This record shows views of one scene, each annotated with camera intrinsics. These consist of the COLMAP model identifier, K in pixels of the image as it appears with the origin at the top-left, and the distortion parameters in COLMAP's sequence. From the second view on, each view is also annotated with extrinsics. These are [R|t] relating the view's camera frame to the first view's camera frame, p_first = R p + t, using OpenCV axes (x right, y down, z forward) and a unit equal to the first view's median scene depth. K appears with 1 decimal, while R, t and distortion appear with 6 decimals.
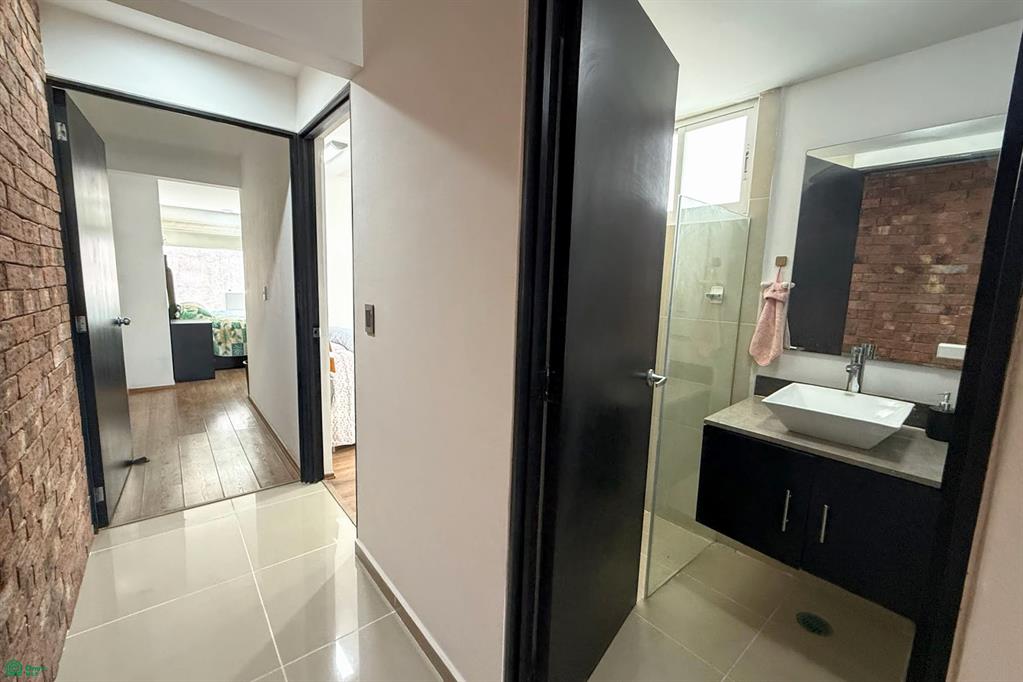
lens RADIAL K [[416.1, 0, 511.5], [0, 416.1, 341.0], [0, 0, 1]] dist [0.000853, -0.000256]
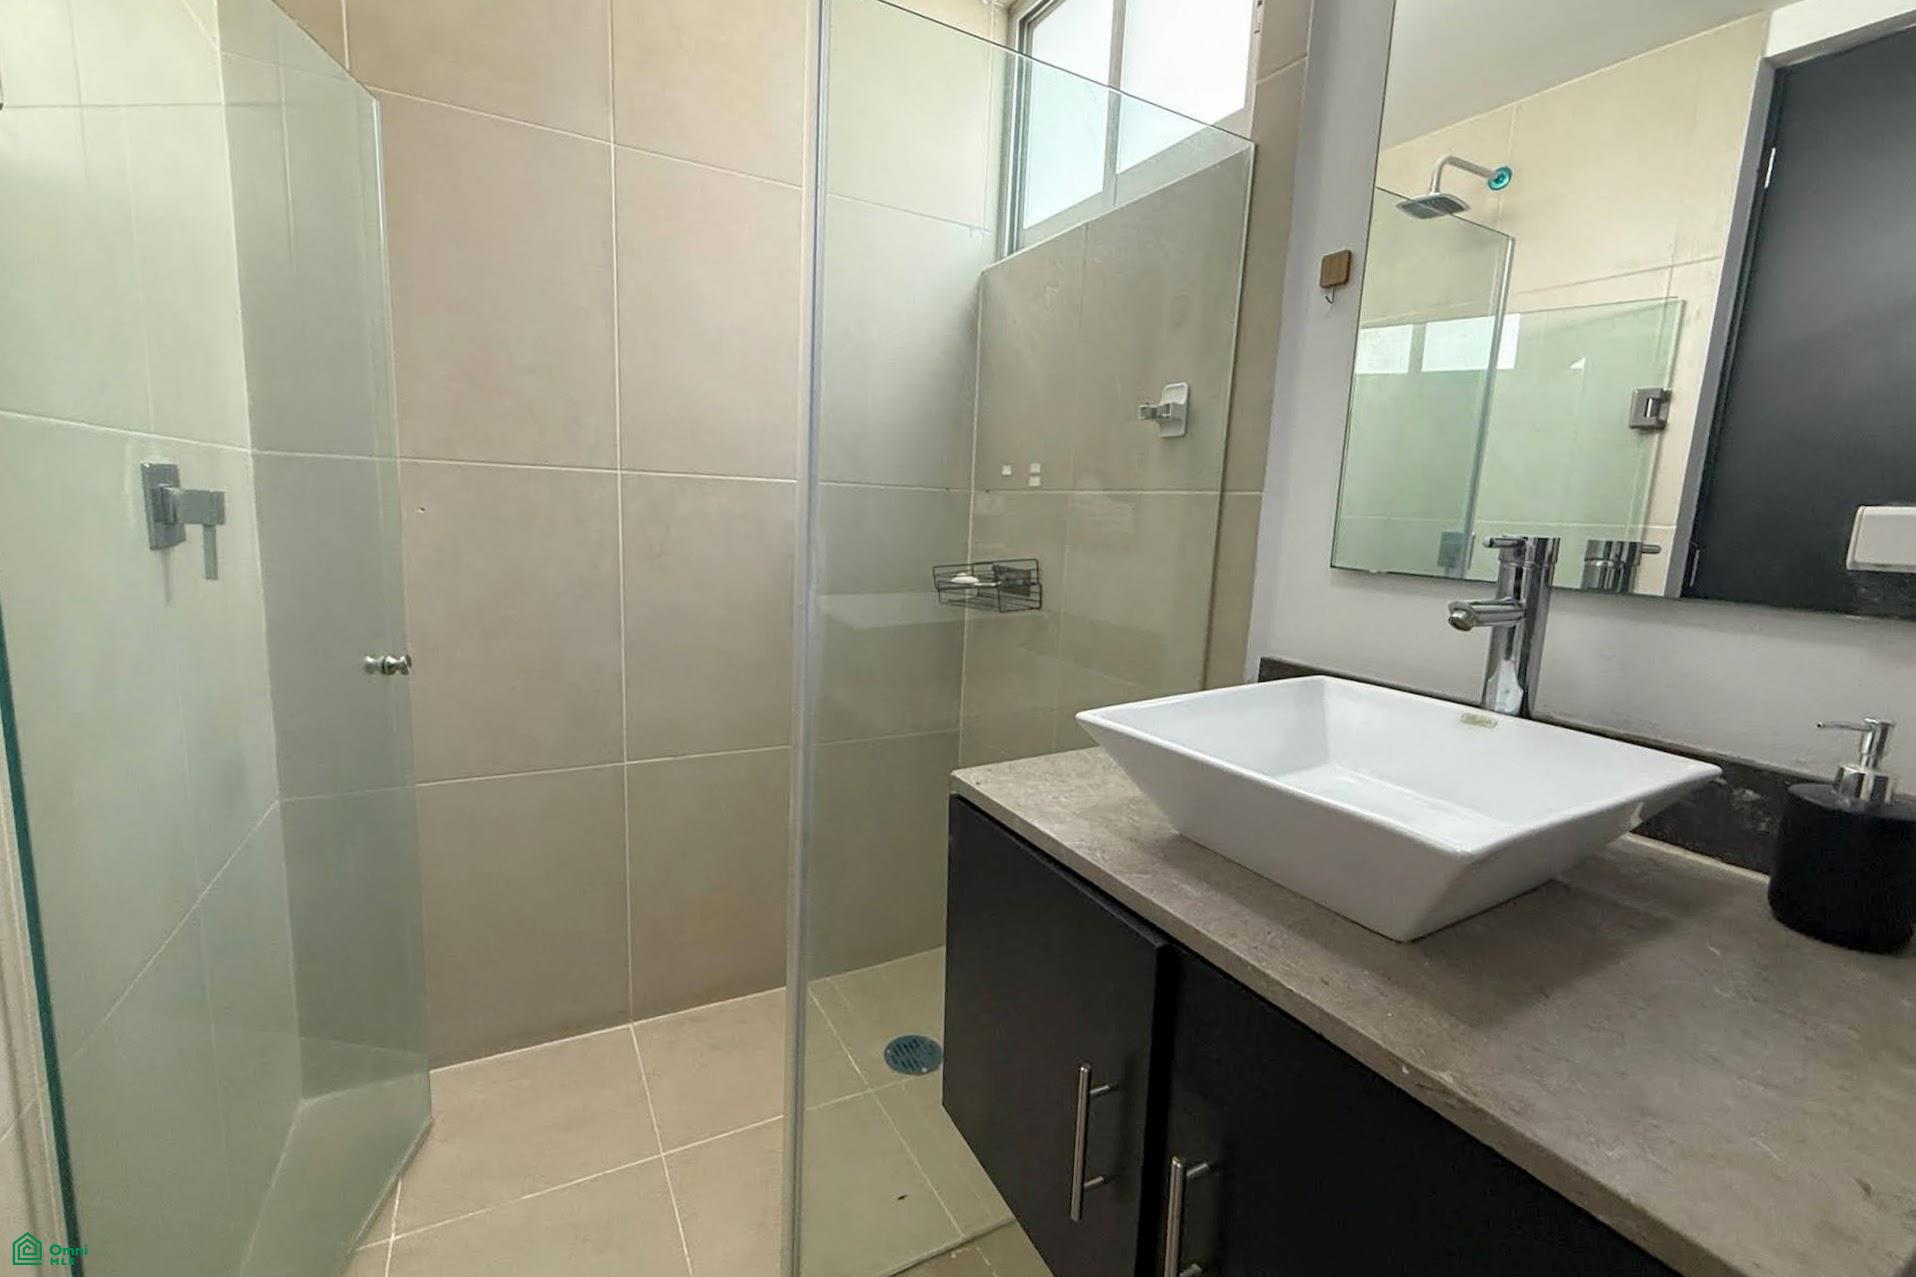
lens RADIAL K [[819.0, 0, 958.0], [0, 819.0, 638.5], [0, 0, 1]] dist [-0.002829, -0.000447]
pose [[0.981349, 0.039719, -0.188088, 0.595734], [-0.037059, 0.999157, 0.017639, 0.082238], [0.188631, -0.010339, 0.981994, 0.444439]]
